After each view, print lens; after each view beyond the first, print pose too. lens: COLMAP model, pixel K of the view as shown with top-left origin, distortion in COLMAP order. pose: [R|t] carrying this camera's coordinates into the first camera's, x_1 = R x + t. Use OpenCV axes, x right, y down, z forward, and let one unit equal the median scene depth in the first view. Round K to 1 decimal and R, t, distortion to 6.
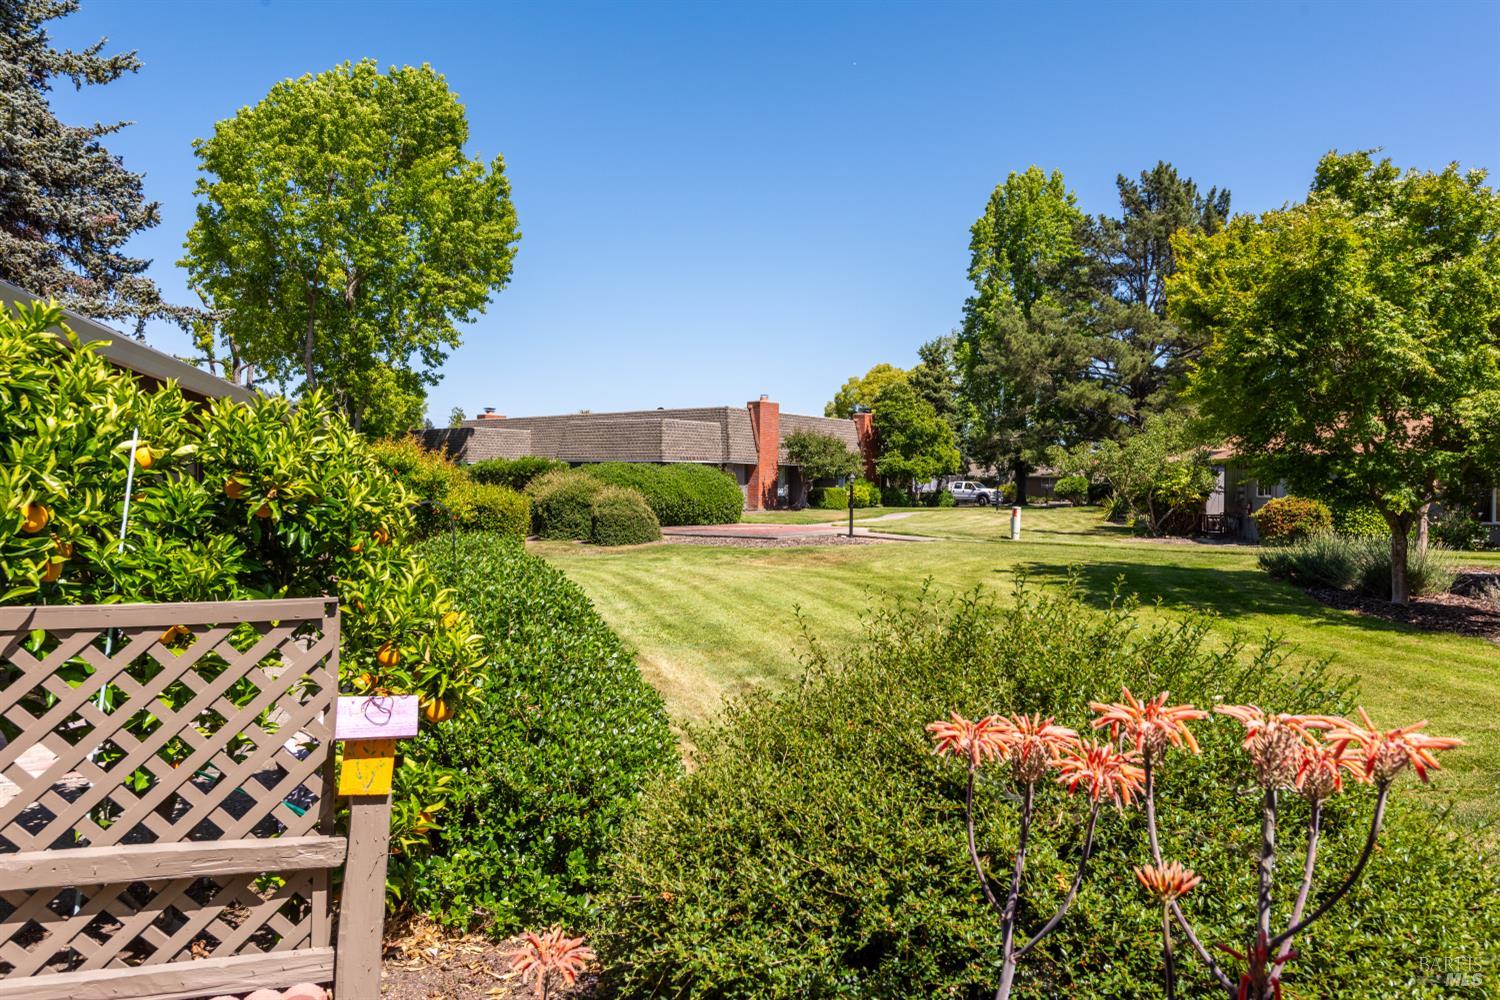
lens RADIAL K [[995.4, 0, 750.0], [0, 995.4, 500.0], [0, 0, 1]] dist [0.033950, -0.002290]
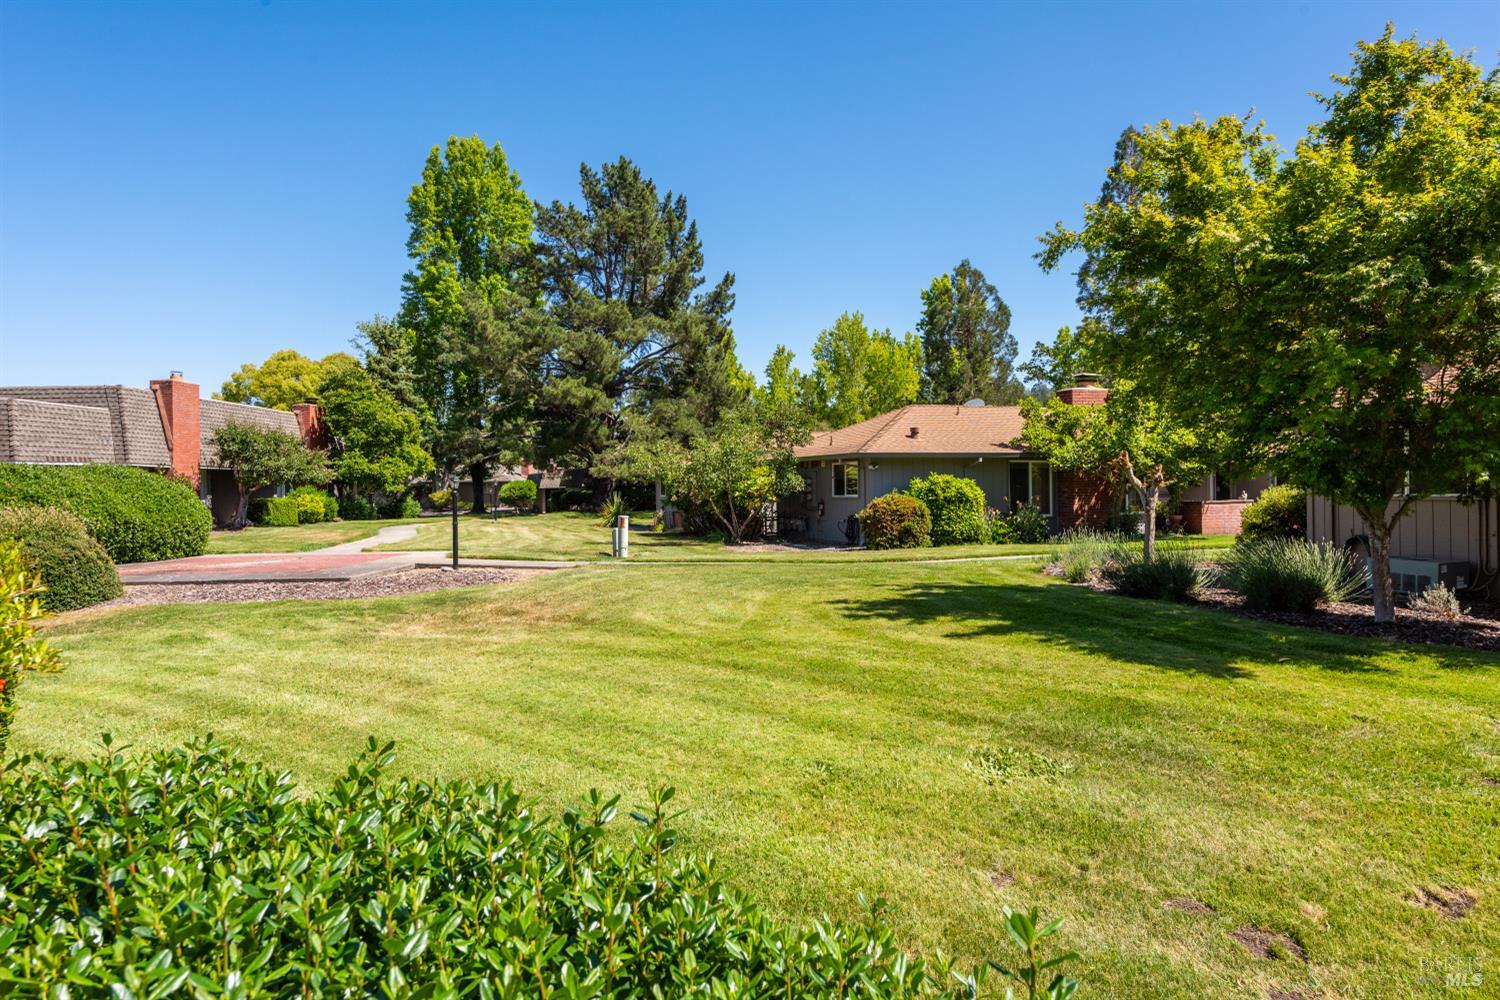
lens RADIAL K [[995.4, 0, 750.0], [0, 995.4, 500.0], [0, 0, 1]] dist [0.033950, -0.002290]
pose [[0.822468, -0.025073, 0.568258, -0.054211], [0.028150, 0.999598, 0.003362, -0.002903], [-0.568114, 0.013232, 0.822843, 0.144184]]
